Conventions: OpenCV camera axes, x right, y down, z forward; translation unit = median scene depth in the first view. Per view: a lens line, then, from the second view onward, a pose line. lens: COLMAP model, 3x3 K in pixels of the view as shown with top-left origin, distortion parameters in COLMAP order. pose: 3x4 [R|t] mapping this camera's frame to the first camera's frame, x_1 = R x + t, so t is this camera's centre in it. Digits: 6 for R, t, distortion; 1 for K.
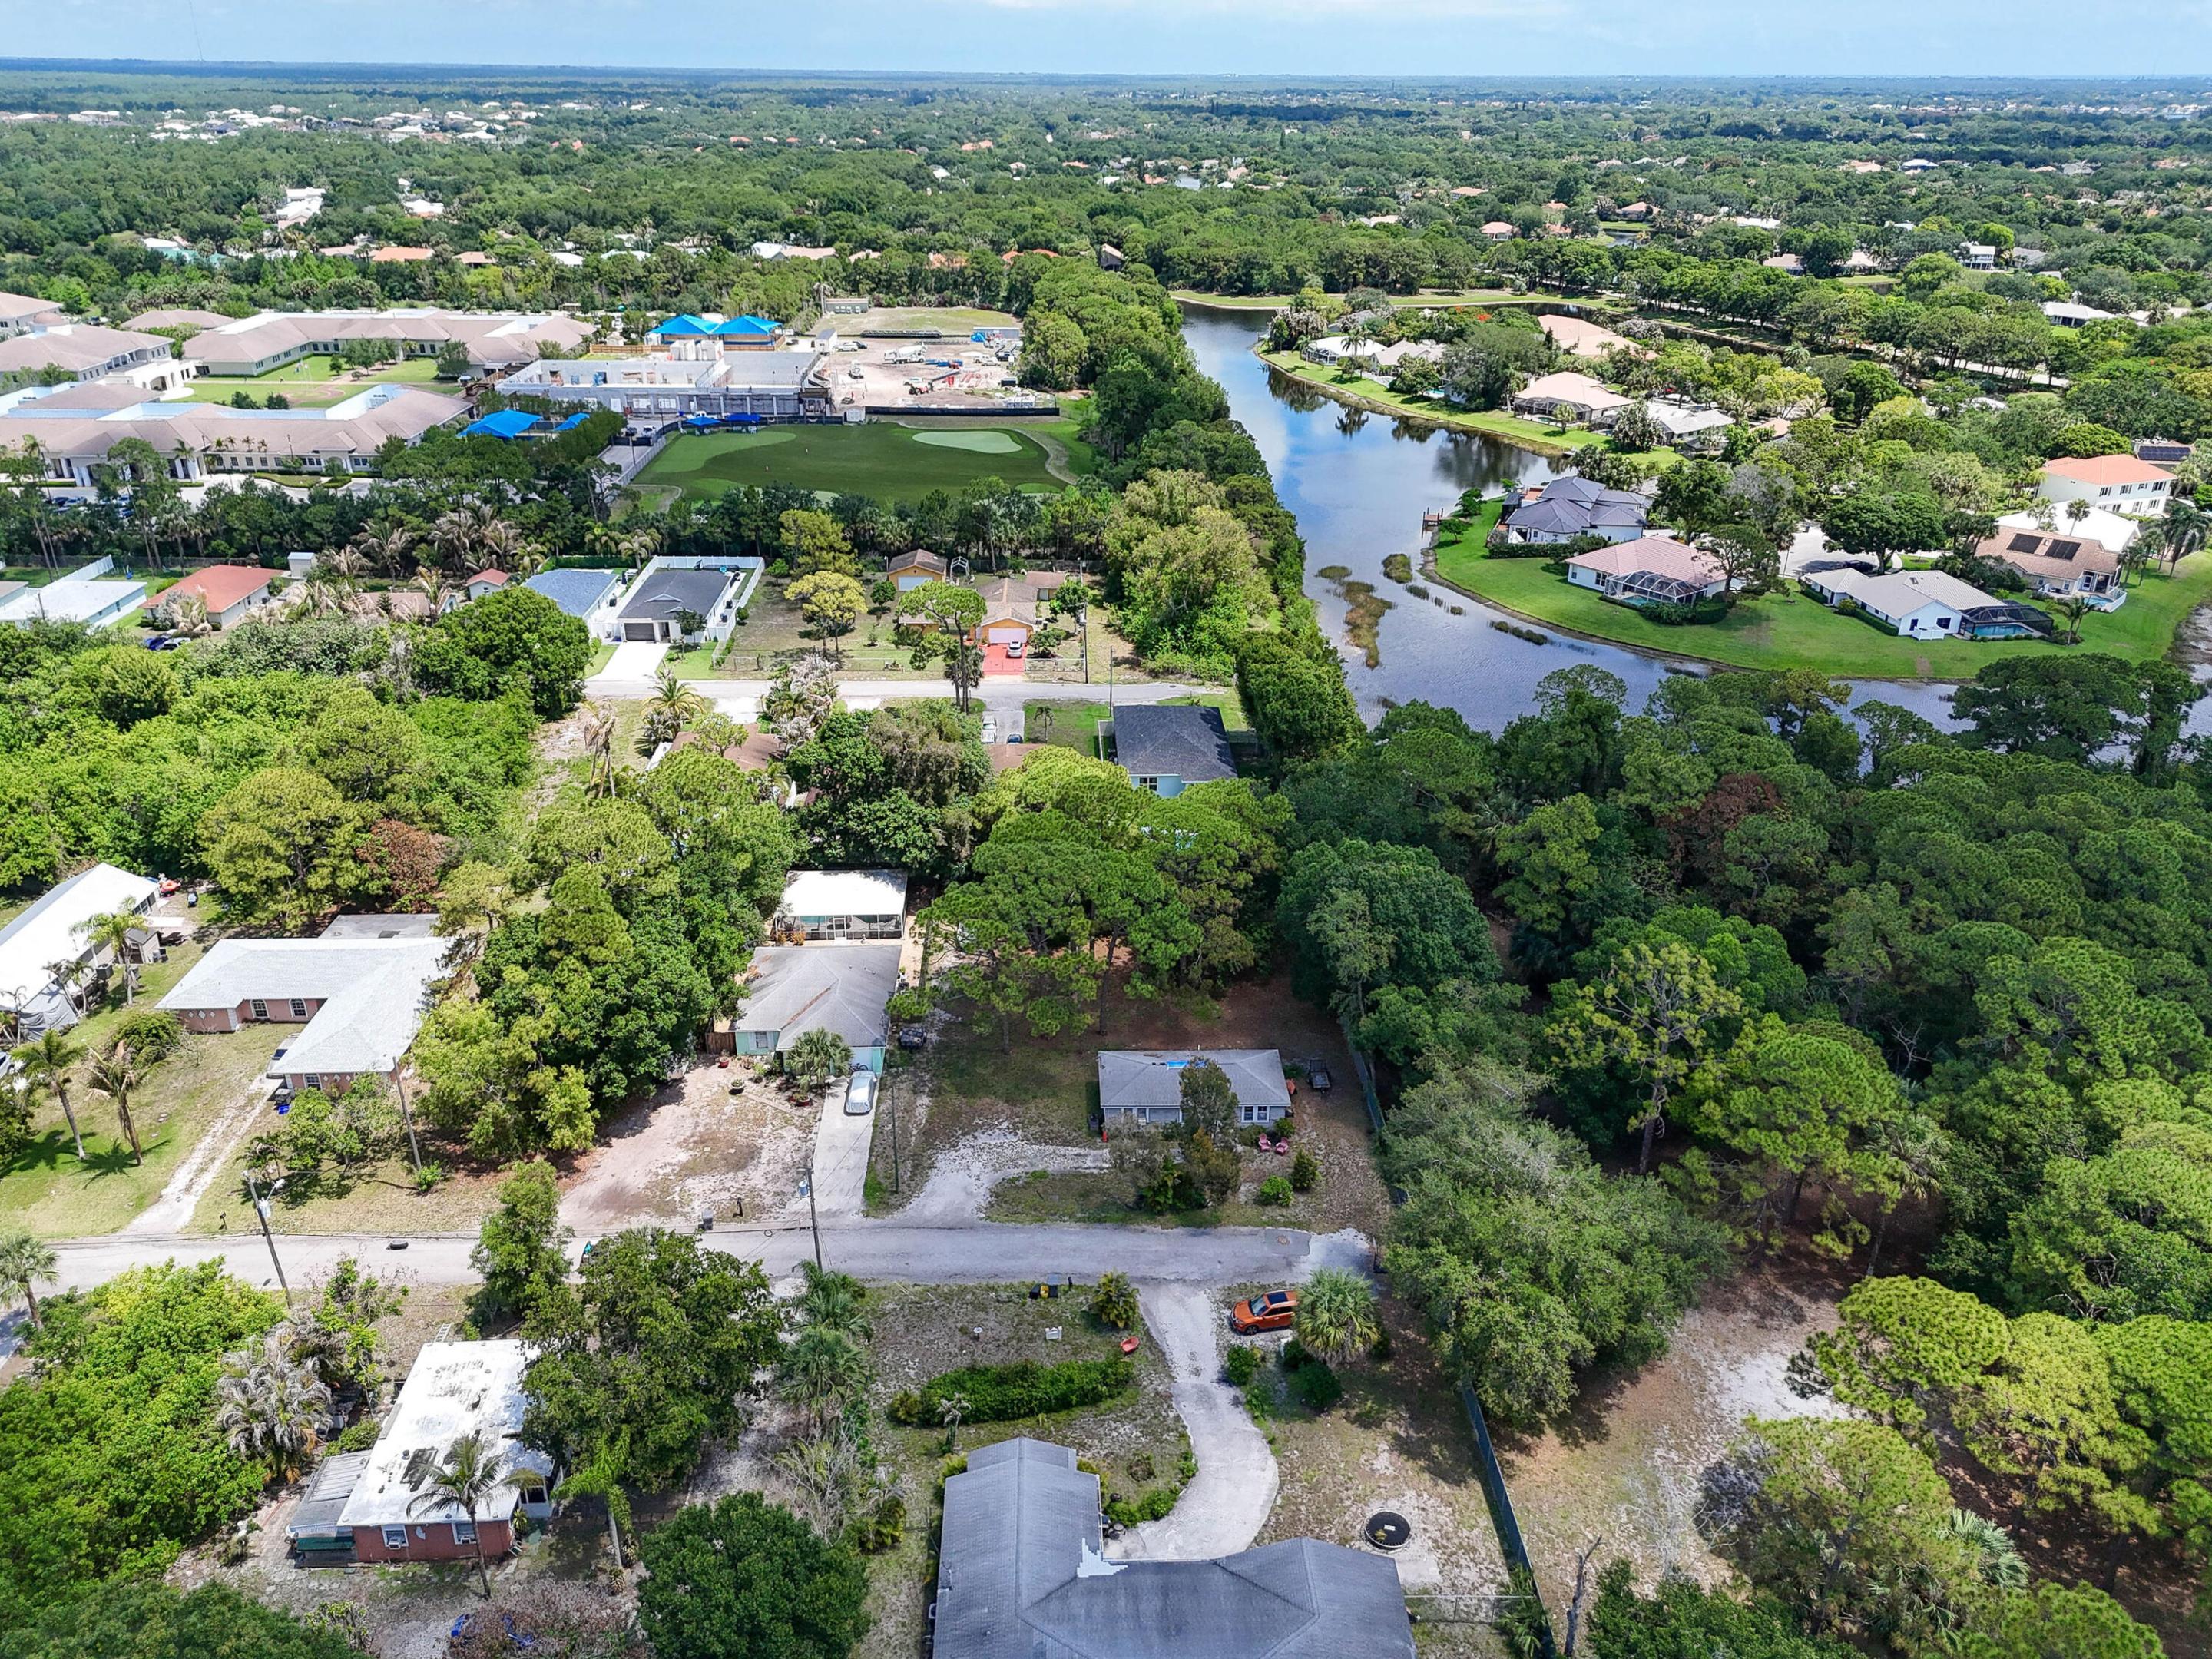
lens RADIAL K [[1640.9, 0, 1116.4], [0, 1640.9, 808.6], [0, 0, 1]] dist [0.078836, -0.064004]
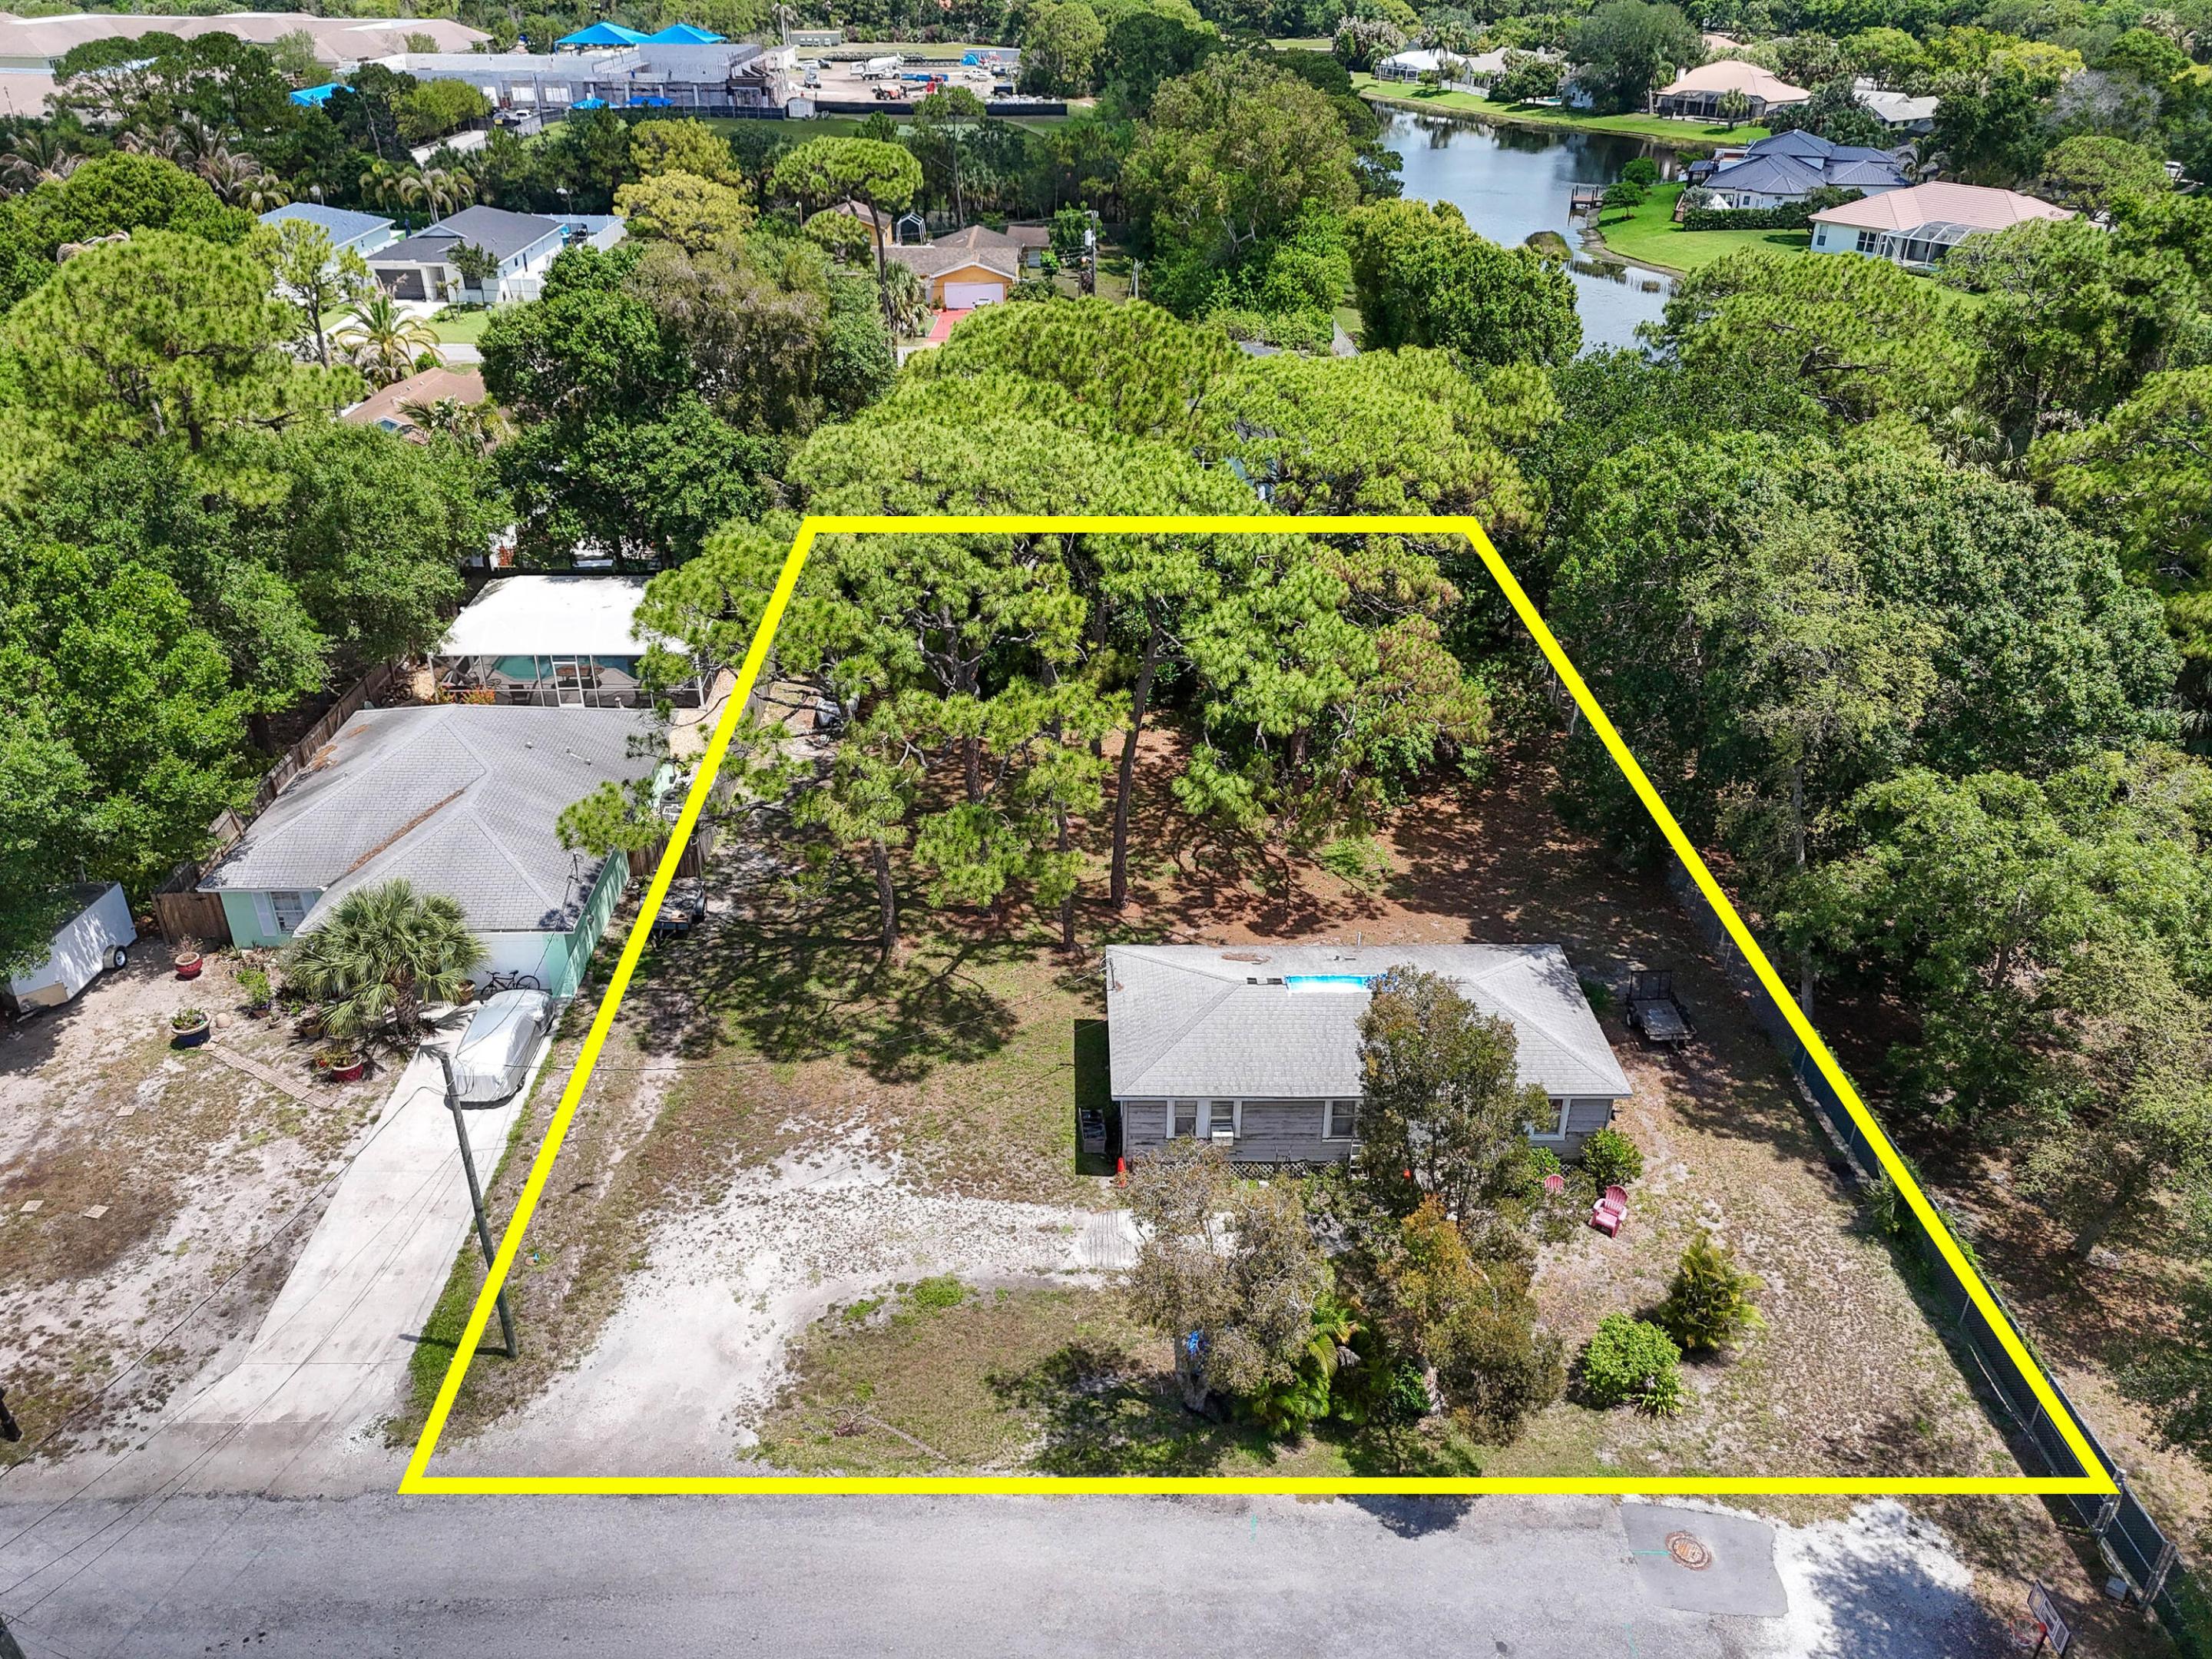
lens RADIAL K [[1640.9, 0, 1116.4], [0, 1640.9, 808.6], [0, 0, 1]] dist [0.078836, -0.064004]
pose [[0.999927, 0.004773, -0.011083, -0.002256], [-0.003971, 0.997449, 0.071279, 0.044642], [0.011395, -0.071230, 0.997395, 0.313413]]
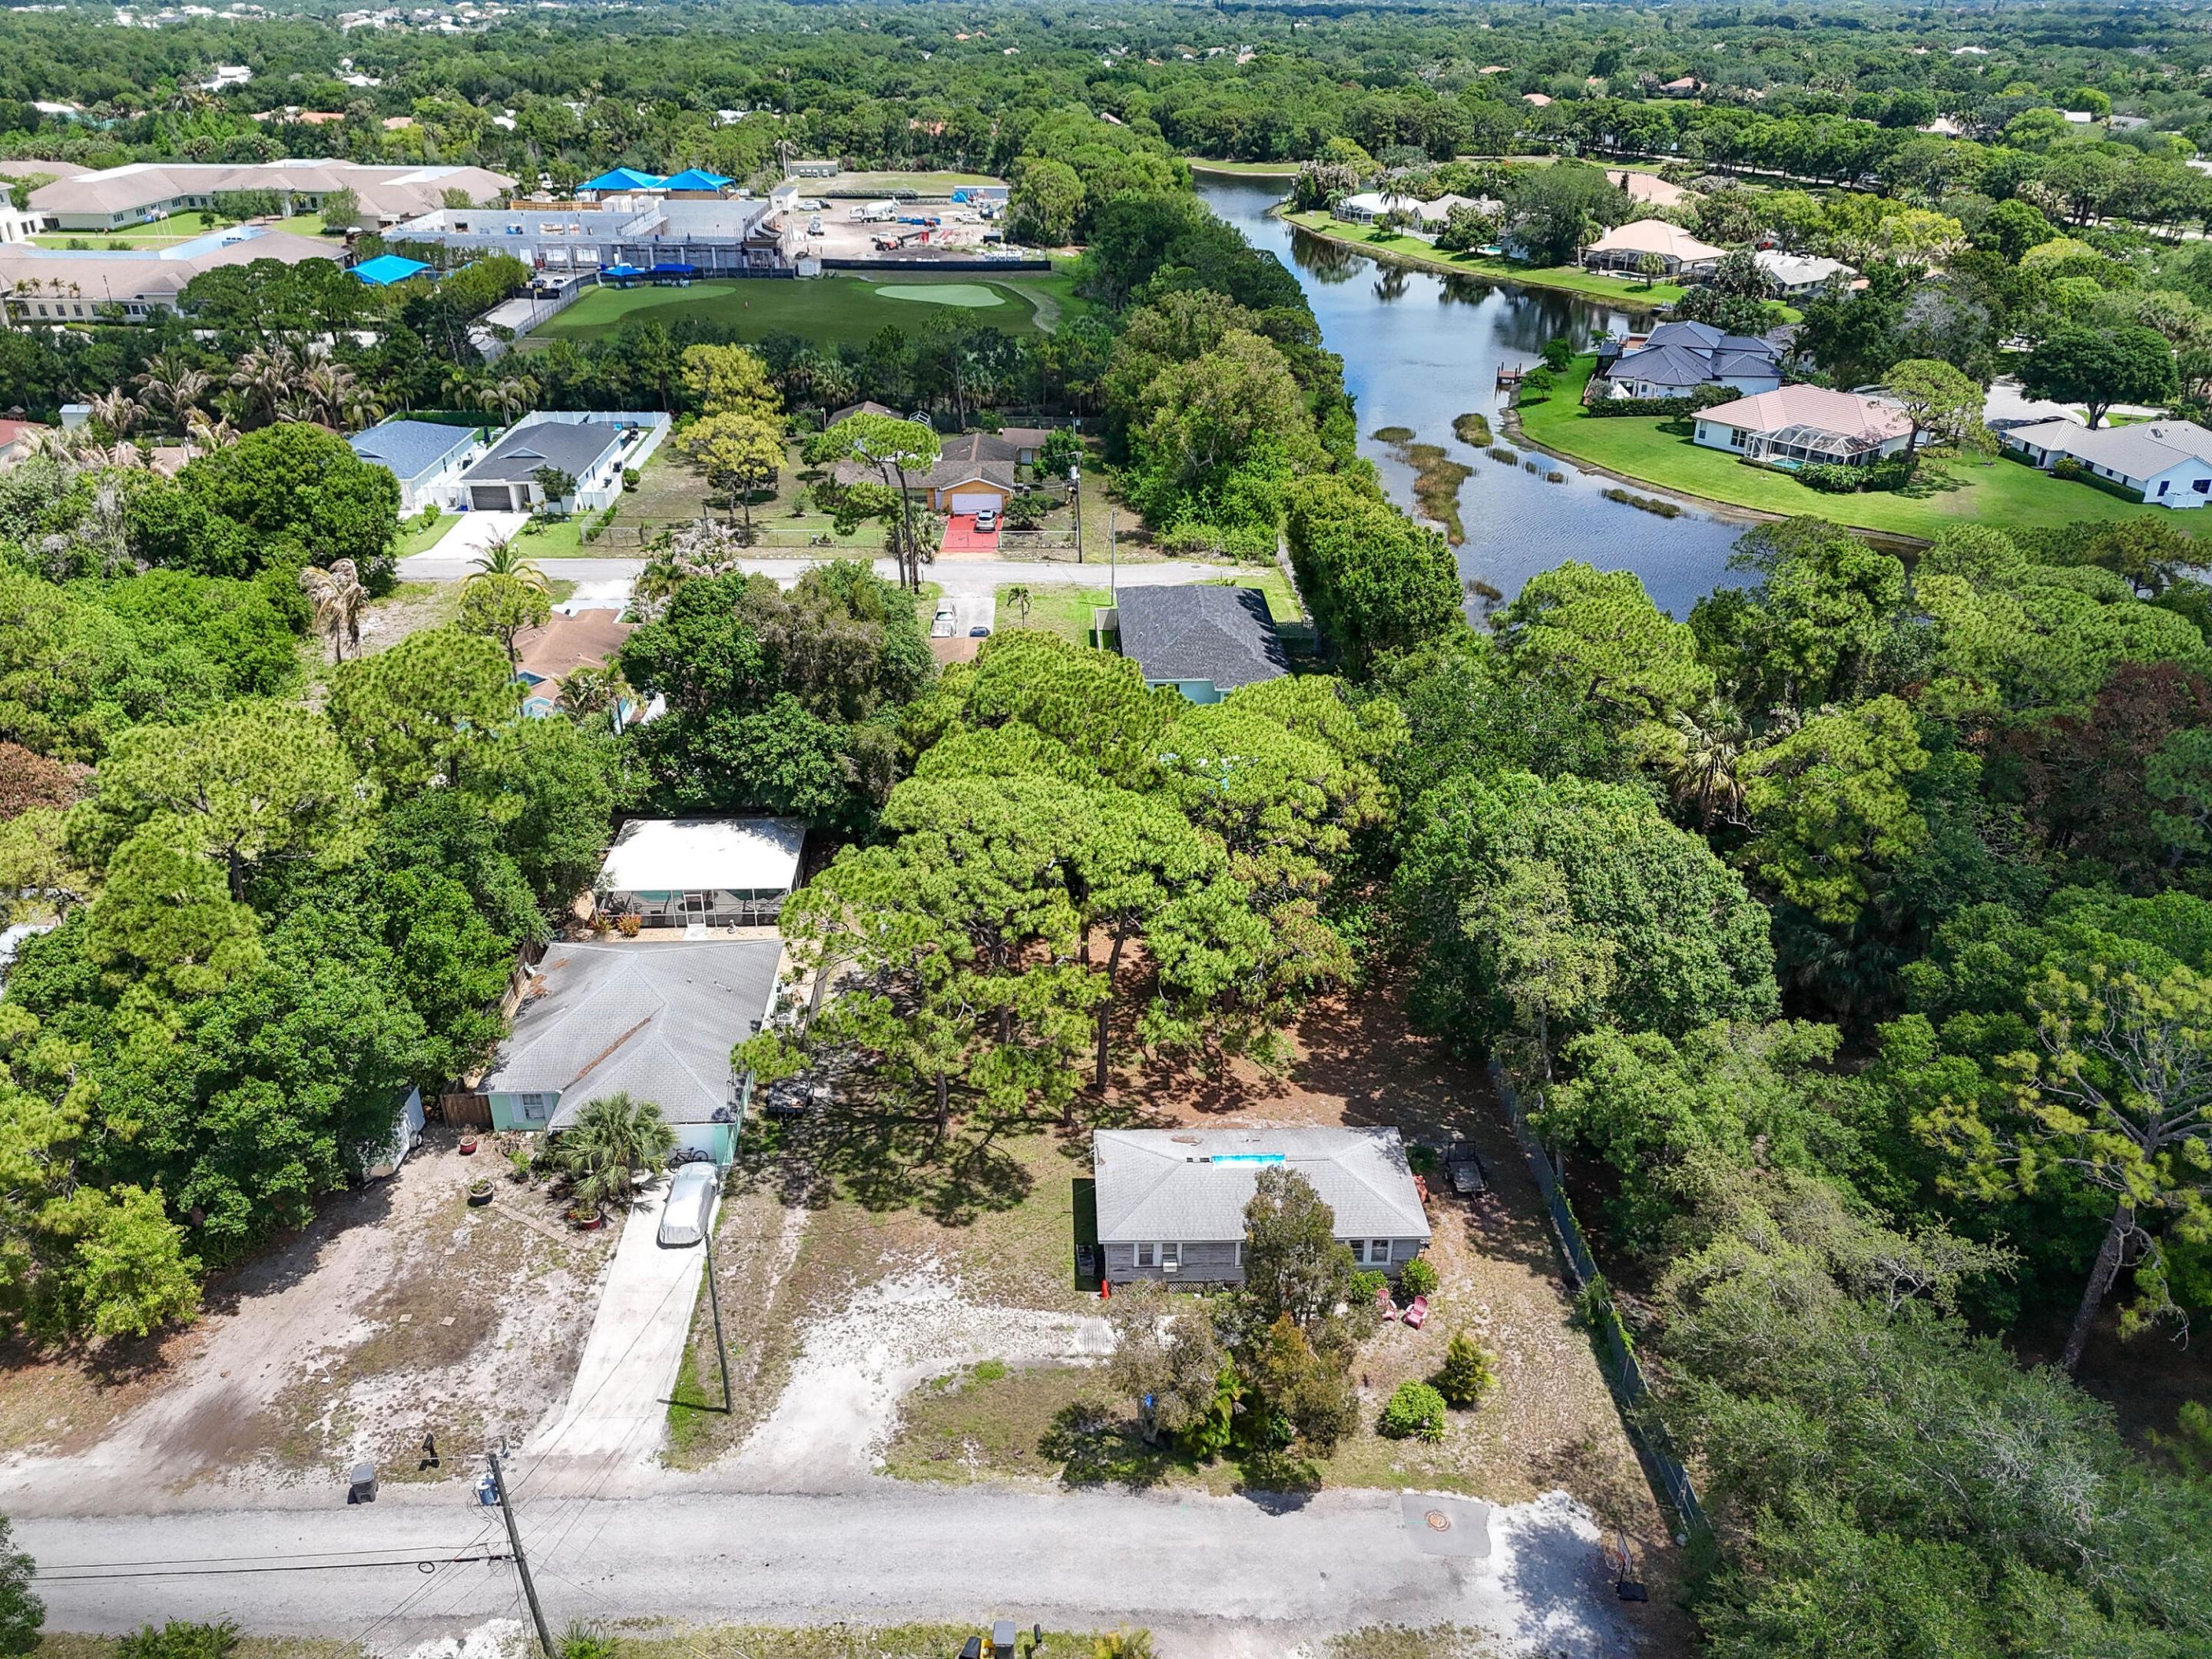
lens RADIAL K [[1640.9, 0, 1116.4], [0, 1640.9, 808.6], [0, 0, 1]] dist [0.078836, -0.064004]
pose [[1.000000, -0.000793, -0.000344, -0.001373], [0.000806, 0.999142, 0.041396, 0.003789], [0.000311, -0.041397, 0.999143, 0.213287]]
